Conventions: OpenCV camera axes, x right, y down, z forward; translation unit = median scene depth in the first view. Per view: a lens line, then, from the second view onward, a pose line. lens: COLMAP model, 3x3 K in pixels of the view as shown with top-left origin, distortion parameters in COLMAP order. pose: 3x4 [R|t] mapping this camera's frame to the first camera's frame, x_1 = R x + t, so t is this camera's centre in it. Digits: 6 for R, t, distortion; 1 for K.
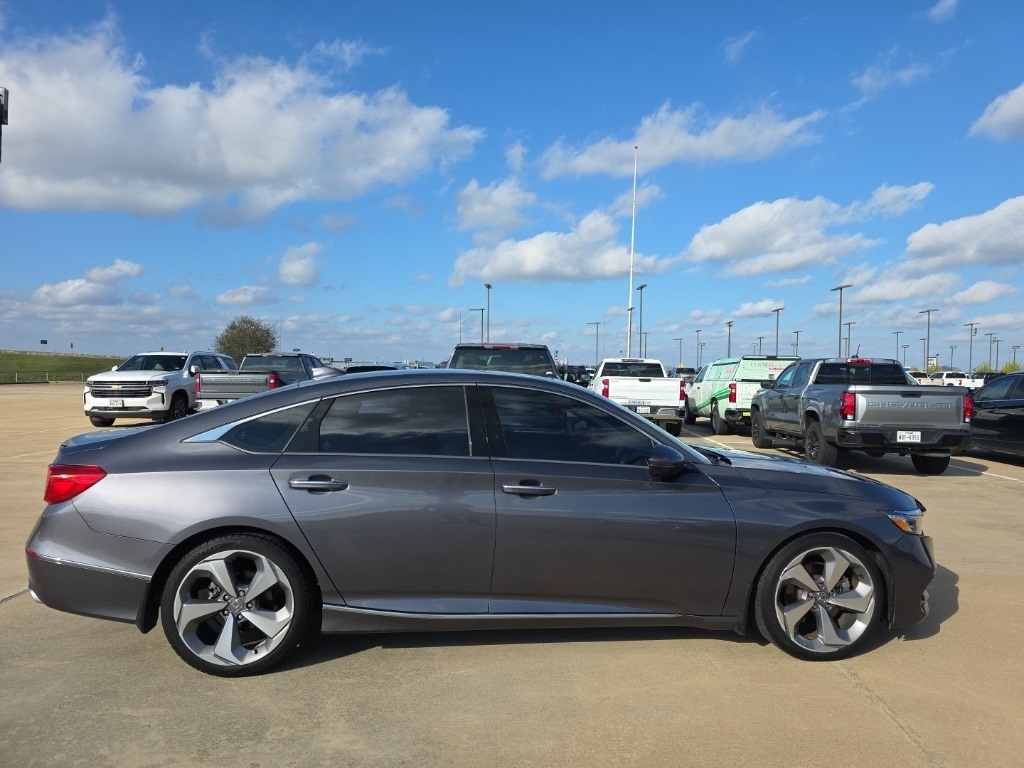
lens RADIAL K [[676.5, 0, 514.5], [0, 676.5, 391.4], [0, 0, 1]] dist [0.062506, -0.049708]
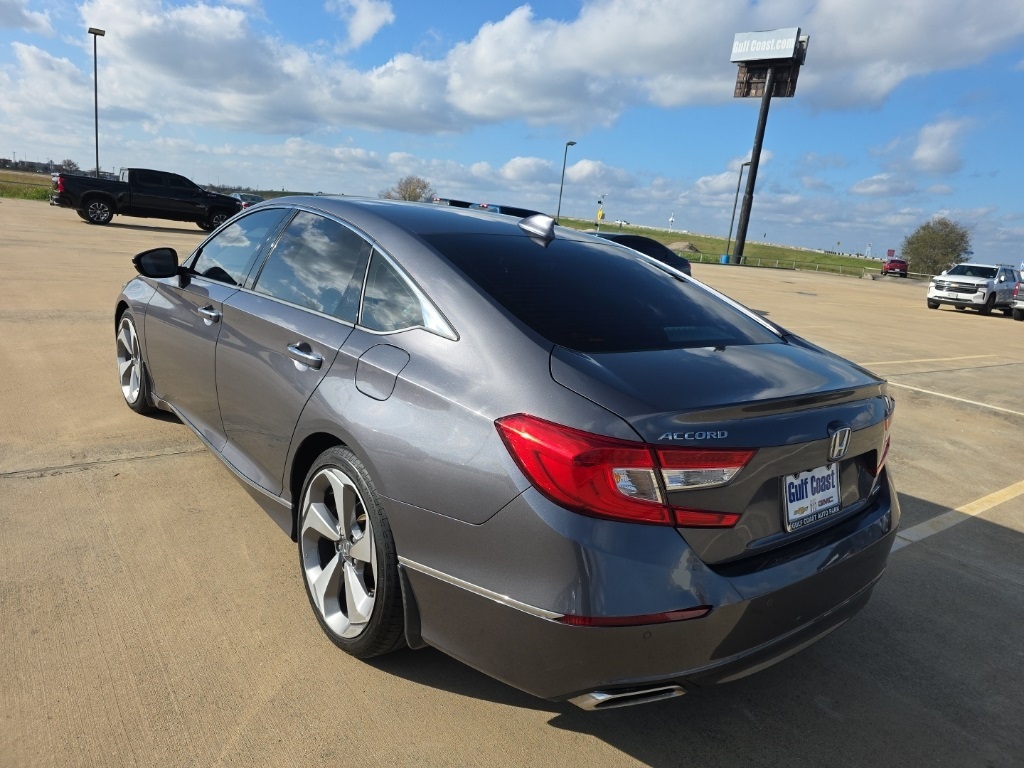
lens RADIAL K [[687.4, 0, 507.1], [0, 687.4, 390.1], [0, 0, 1]] dist [0.057007, -0.057254]
pose [[0.668501, 0.222516, -0.709643, -0.005508], [-0.111754, 0.973412, 0.199949, 0.001902], [0.735267, -0.054361, 0.675594, -0.073818]]
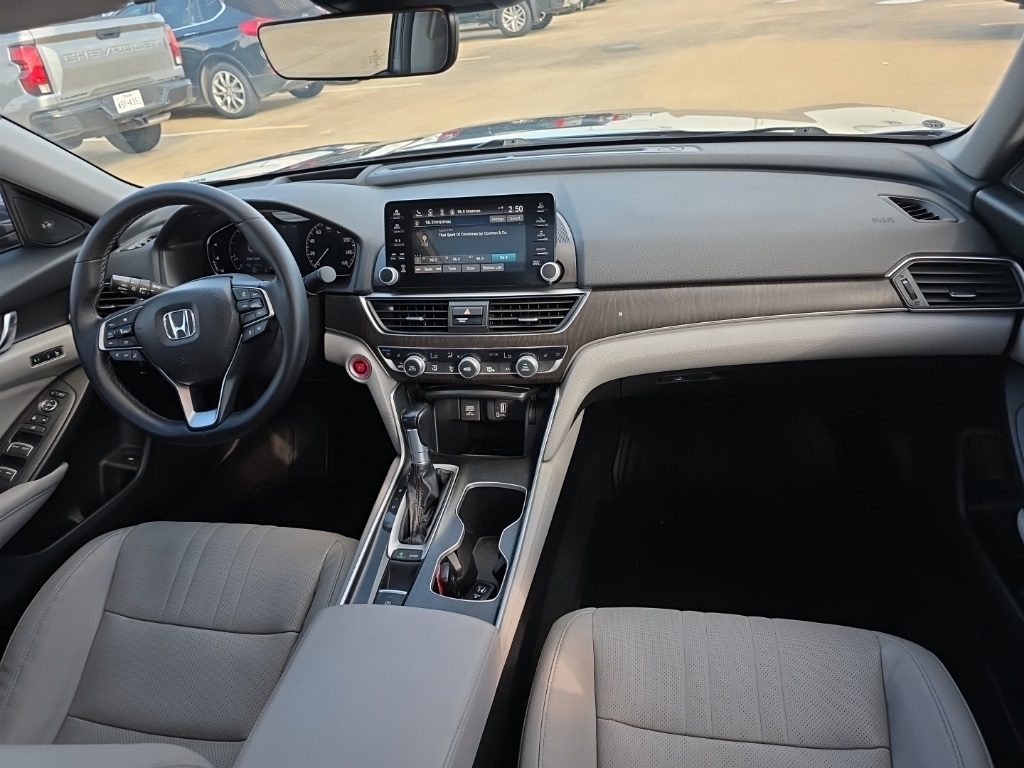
lens RADIAL K [[685.4, 0, 500.6], [0, 685.4, 374.6], [0, 0, 1]] dist [0.062338, -0.059678]
pose [[0.296875, -0.520076, 0.800866, -0.029177], [0.144922, 0.853500, 0.500535, 0.003611], [-0.943855, -0.032533, 0.328753, 0.387864]]
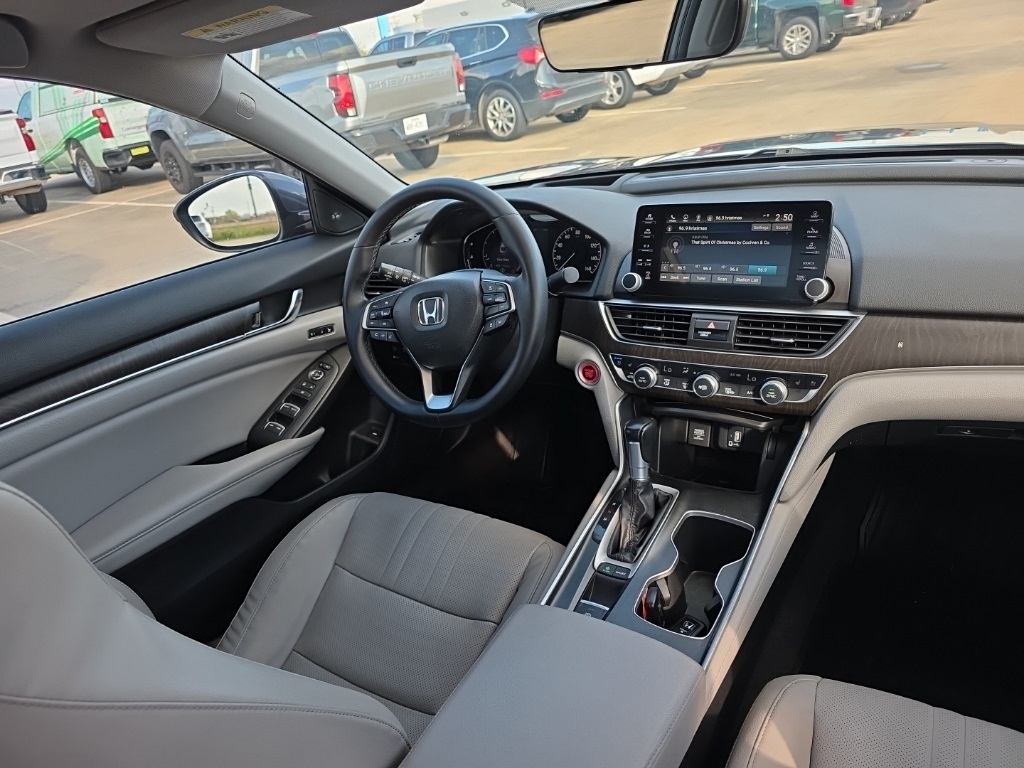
lens RADIAL K [[687.4, 0, 507.1], [0, 687.4, 390.1], [0, 0, 1]] dist [0.057007, -0.057254]
pose [[0.593242, -0.449164, 0.668069, -0.028053], [0.177020, 0.882347, 0.436037, 0.007896], [-0.785320, -0.140414, 0.602956, 0.390276]]
